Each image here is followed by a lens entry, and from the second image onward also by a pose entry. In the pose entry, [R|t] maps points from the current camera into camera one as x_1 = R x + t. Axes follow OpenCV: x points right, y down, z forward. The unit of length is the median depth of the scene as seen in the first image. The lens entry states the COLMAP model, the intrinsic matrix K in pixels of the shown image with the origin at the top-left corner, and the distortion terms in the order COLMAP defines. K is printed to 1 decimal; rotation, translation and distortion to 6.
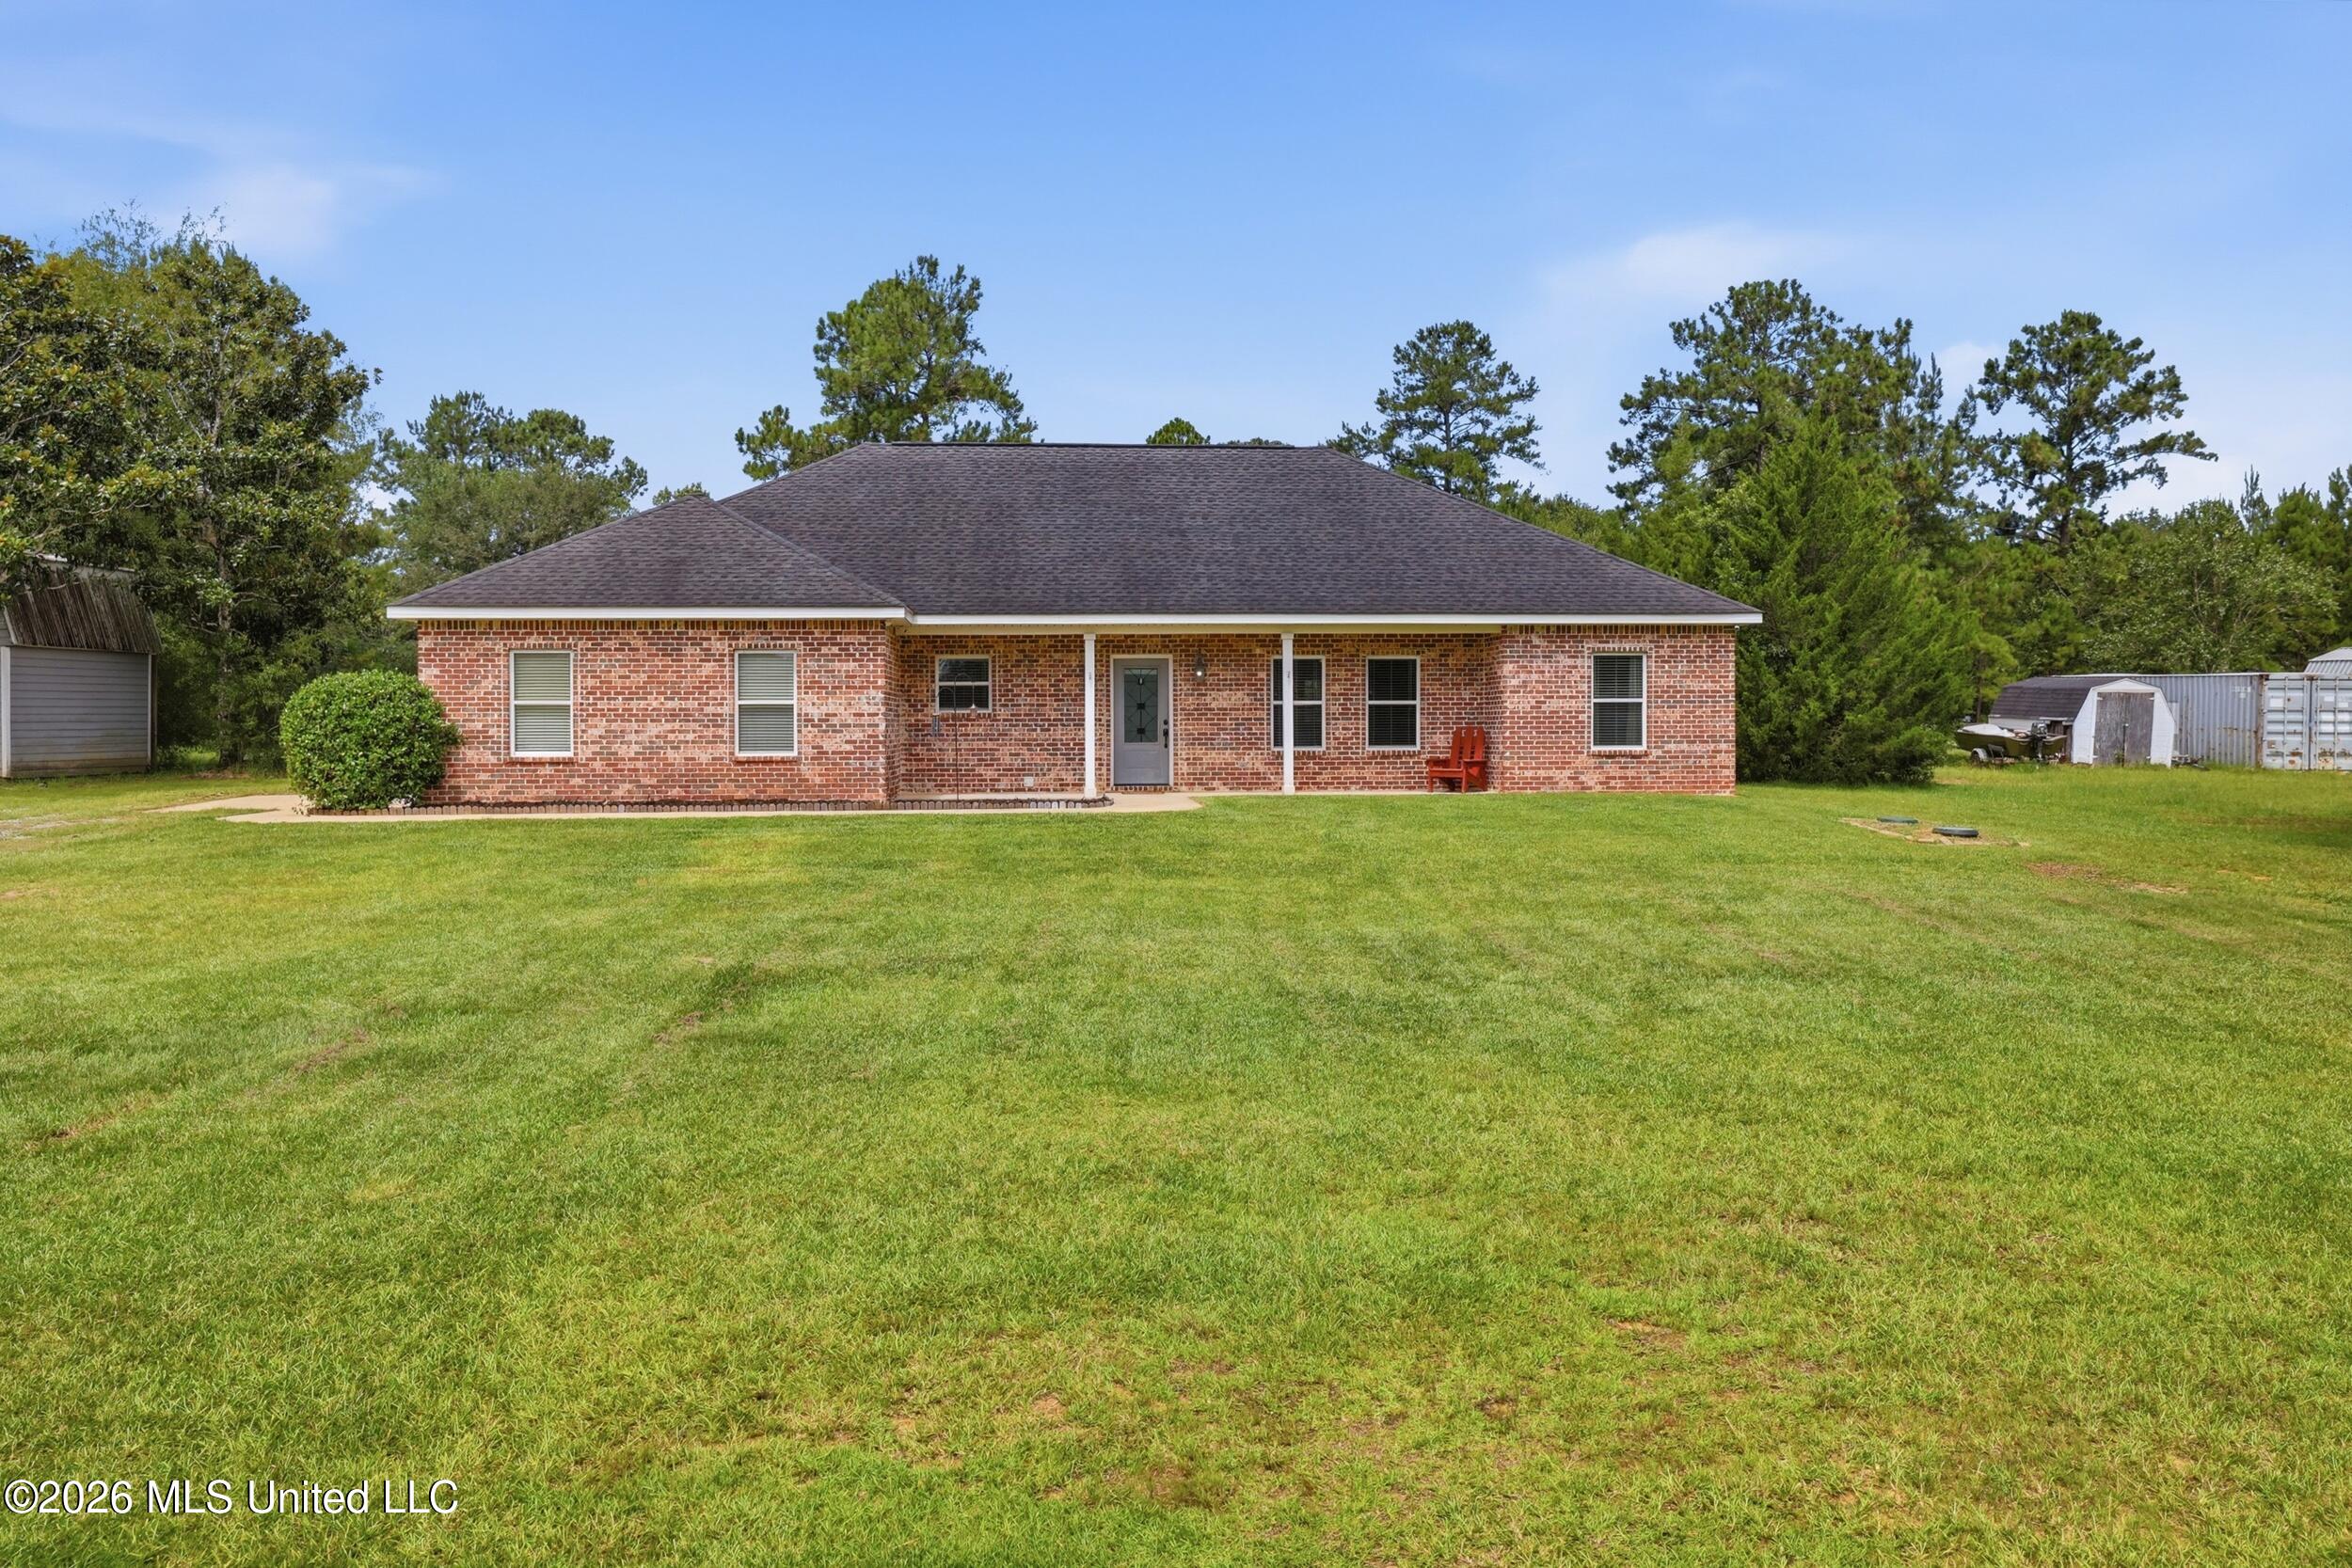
lens RADIAL K [[1796.8, 0, 1162.4], [0, 1796.8, 722.7], [0, 0, 1]] dist [0.009110, 0.001973]
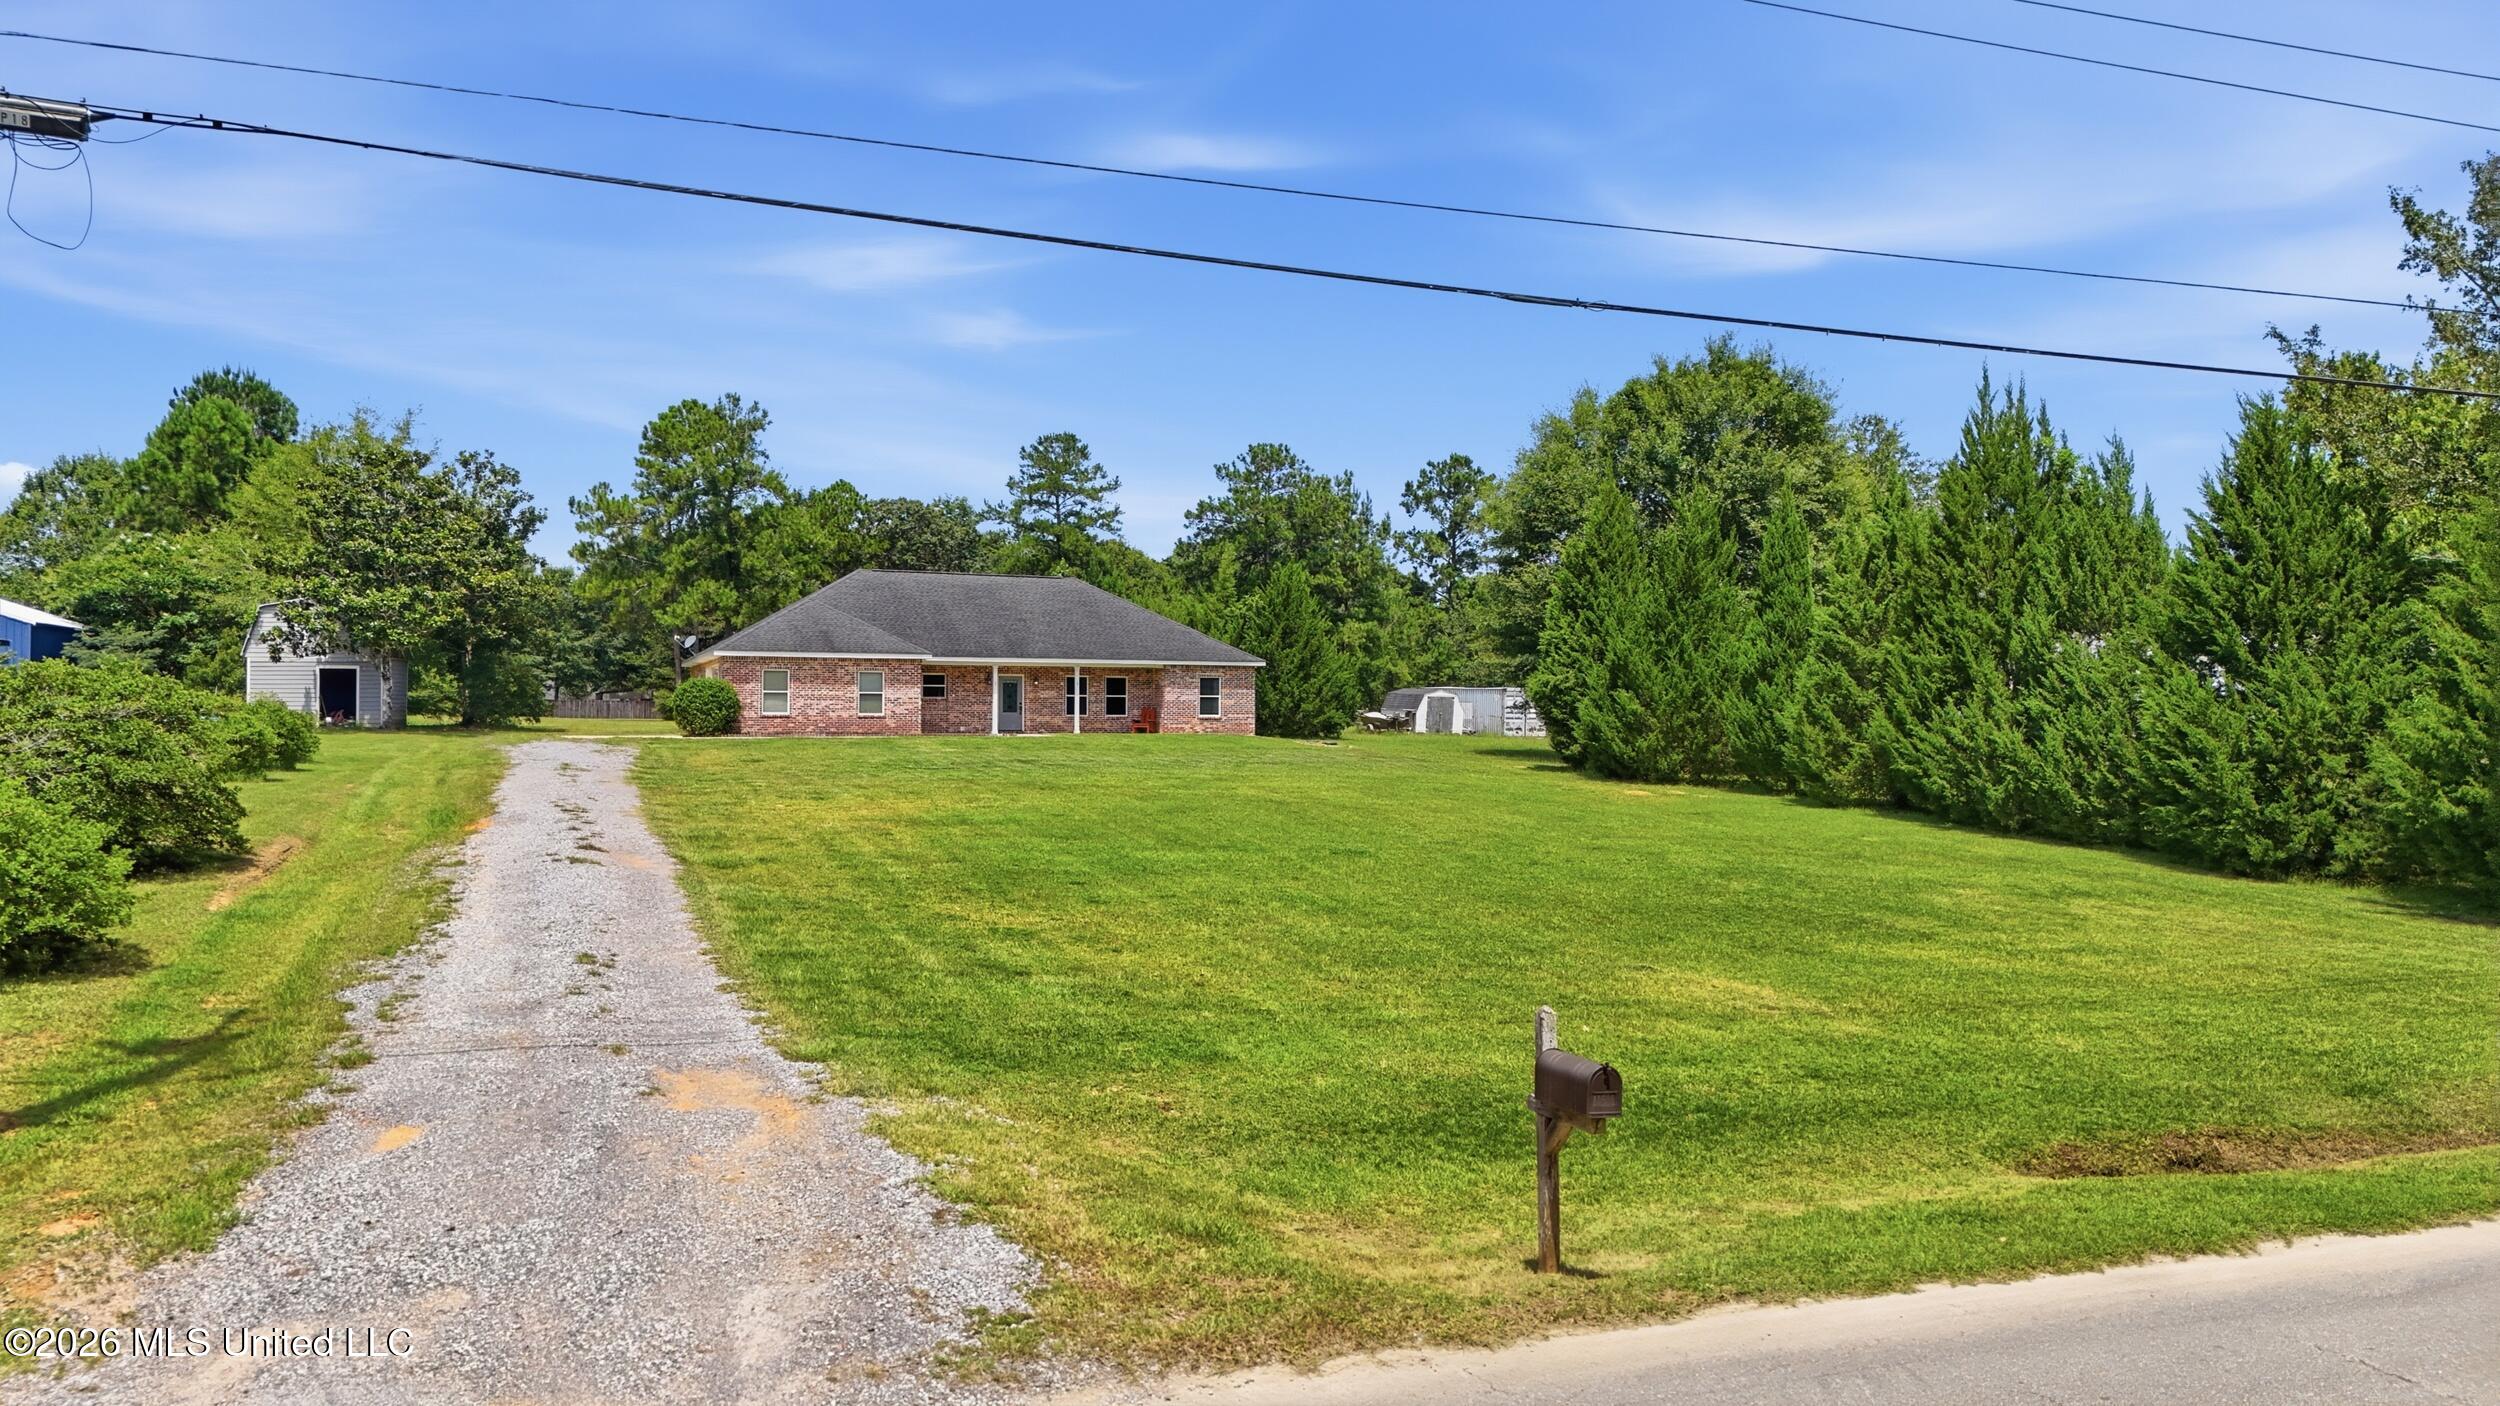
lens RADIAL K [[1814.0, 0, 1250.0], [0, 1814.0, 703.0], [0, 0, 1]] dist [0.072760, -0.064870]
pose [[0.951575, 0.010603, 0.307234, -0.430776], [-0.006958, 0.999892, -0.012957, 0.026803], [-0.307338, 0.010192, 0.951546, -1.298693]]
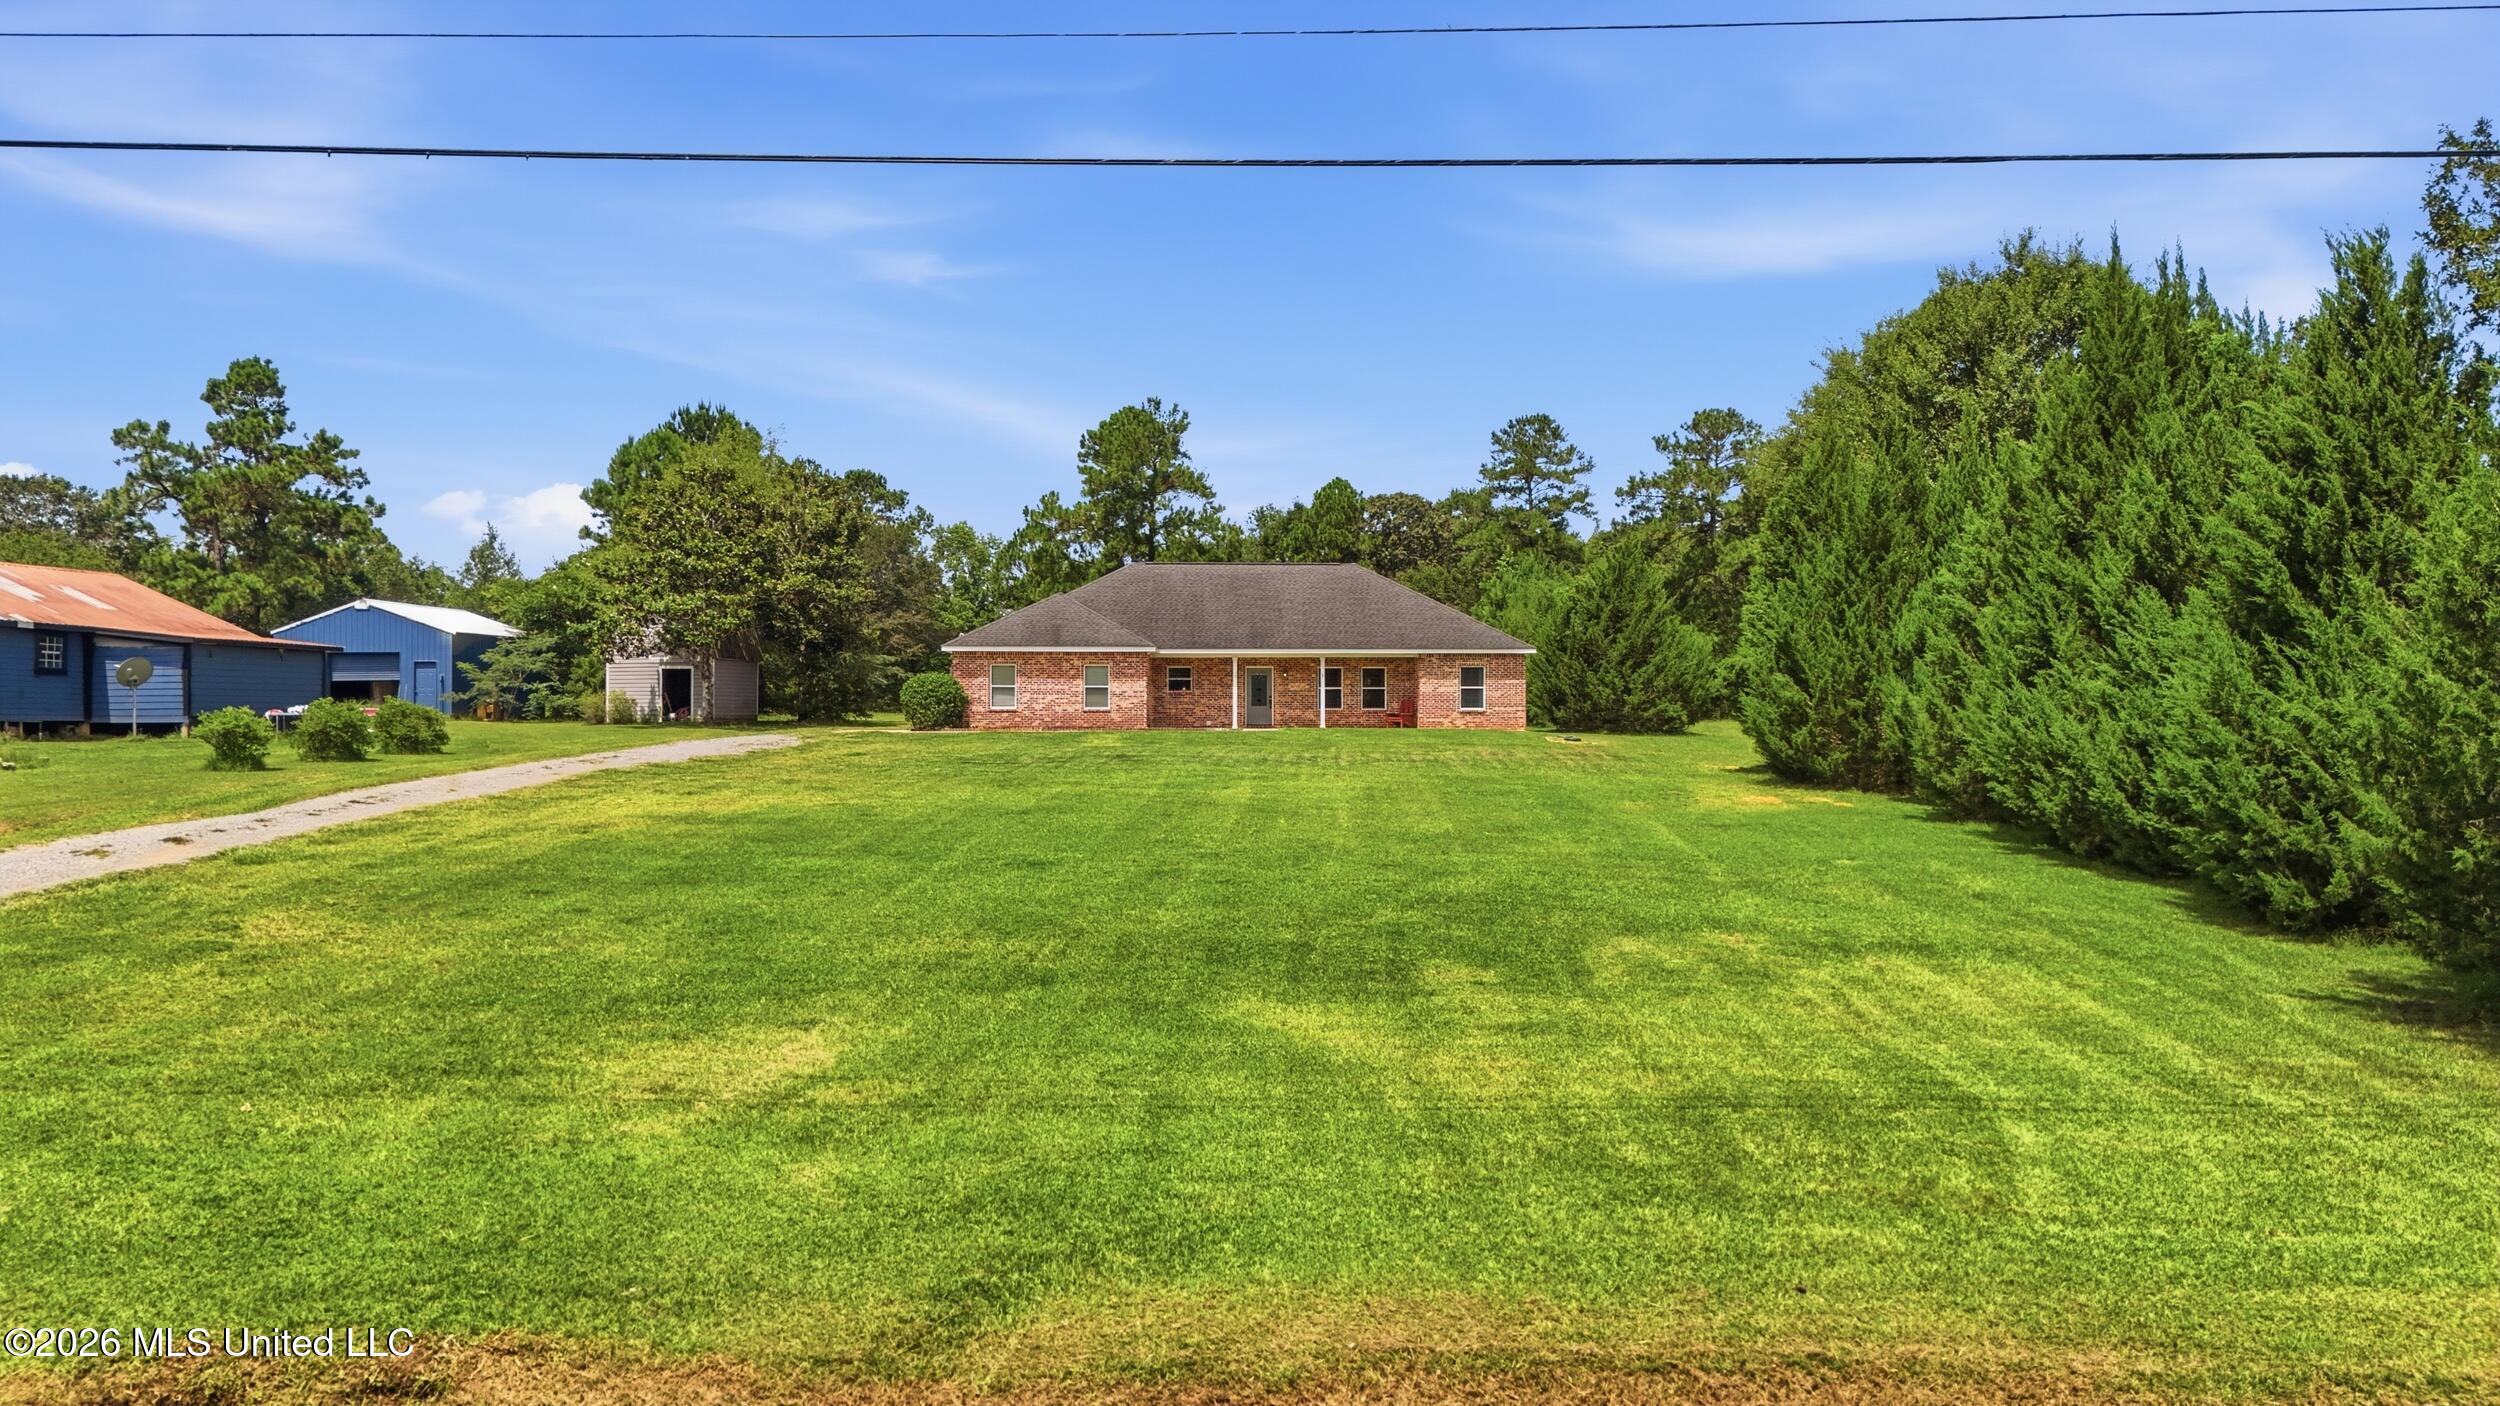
lens RADIAL K [[1810.2, 0, 1250.0], [0, 1810.2, 703.0], [0, 0, 1]] dist [0.139710, -0.154403]
pose [[0.997799, 0.004701, -0.066147, 0.123534], [-0.005314, 0.999945, -0.009092, 0.027444], [0.066100, 0.009424, 0.997768, -1.215194]]
